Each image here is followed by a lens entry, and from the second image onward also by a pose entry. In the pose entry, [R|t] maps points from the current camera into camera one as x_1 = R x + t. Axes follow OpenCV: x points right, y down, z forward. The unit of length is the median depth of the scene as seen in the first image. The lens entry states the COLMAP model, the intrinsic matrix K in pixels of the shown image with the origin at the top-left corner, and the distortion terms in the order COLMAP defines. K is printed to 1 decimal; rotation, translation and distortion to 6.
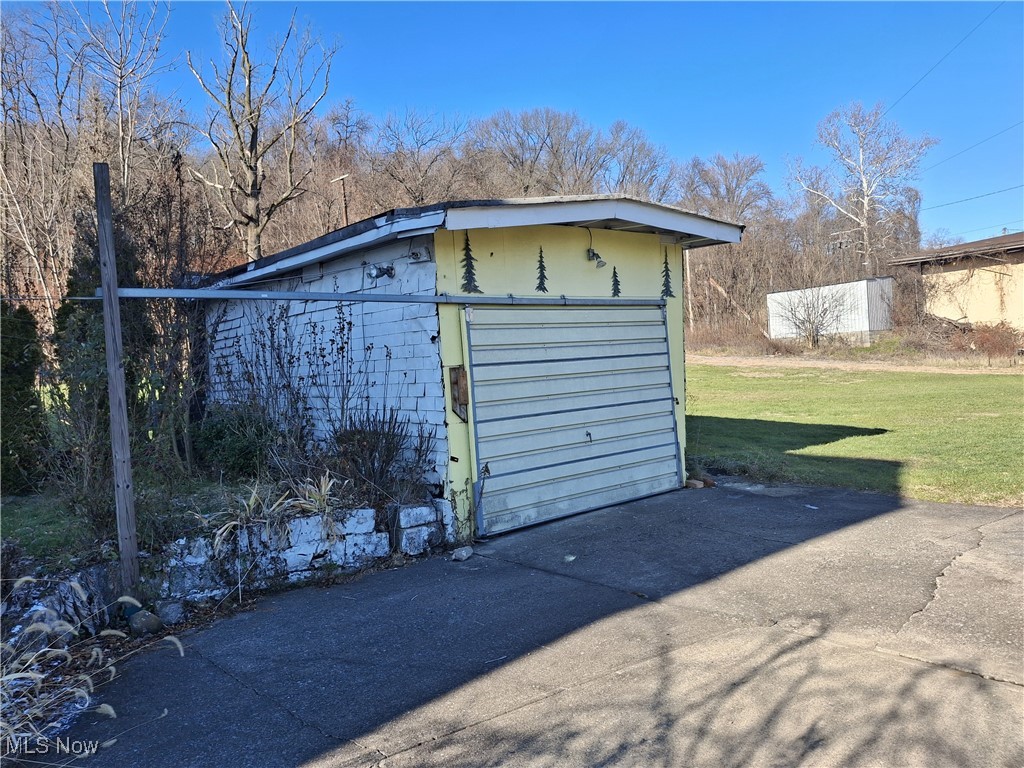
lens RADIAL K [[758.8, 0, 513.9], [0, 758.8, 382.4], [0, 0, 1]] dist [0.052521, -0.078420]
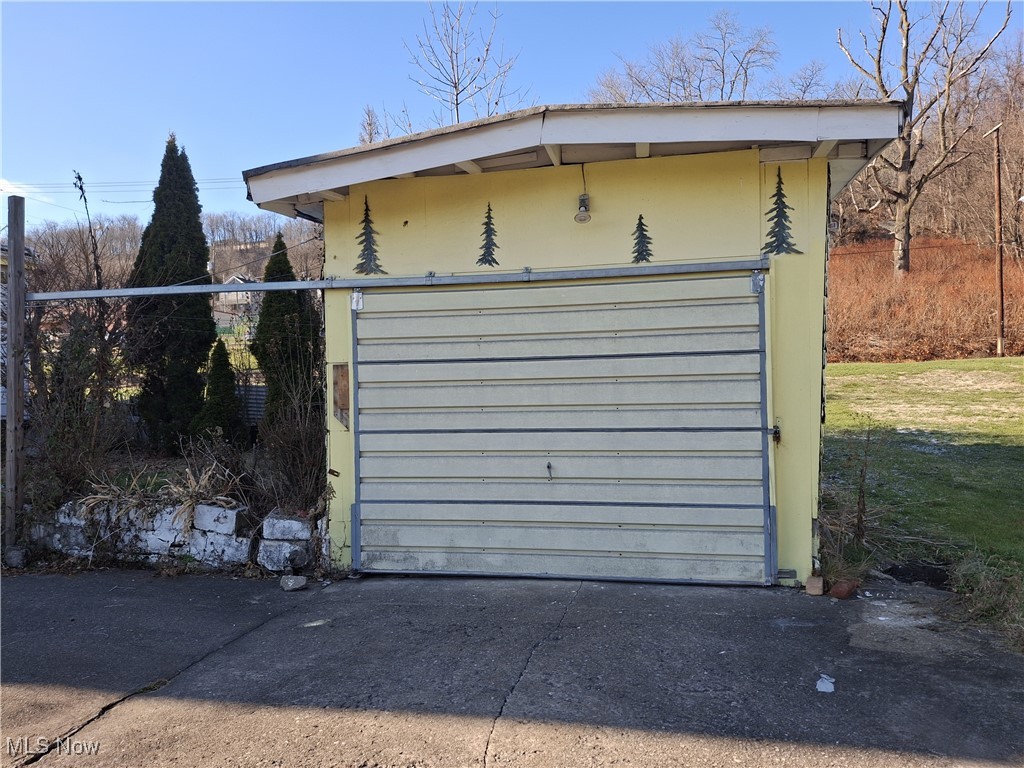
lens RADIAL K [[758.8, 0, 514.8], [0, 758.8, 387.7], [0, 0, 1]] dist [0.052521, -0.078420]
pose [[0.611553, 0.051931, -0.789498, 0.583576], [-0.037104, 0.998628, 0.036946, -0.026610], [0.790333, 0.006700, 0.612641, 0.521457]]
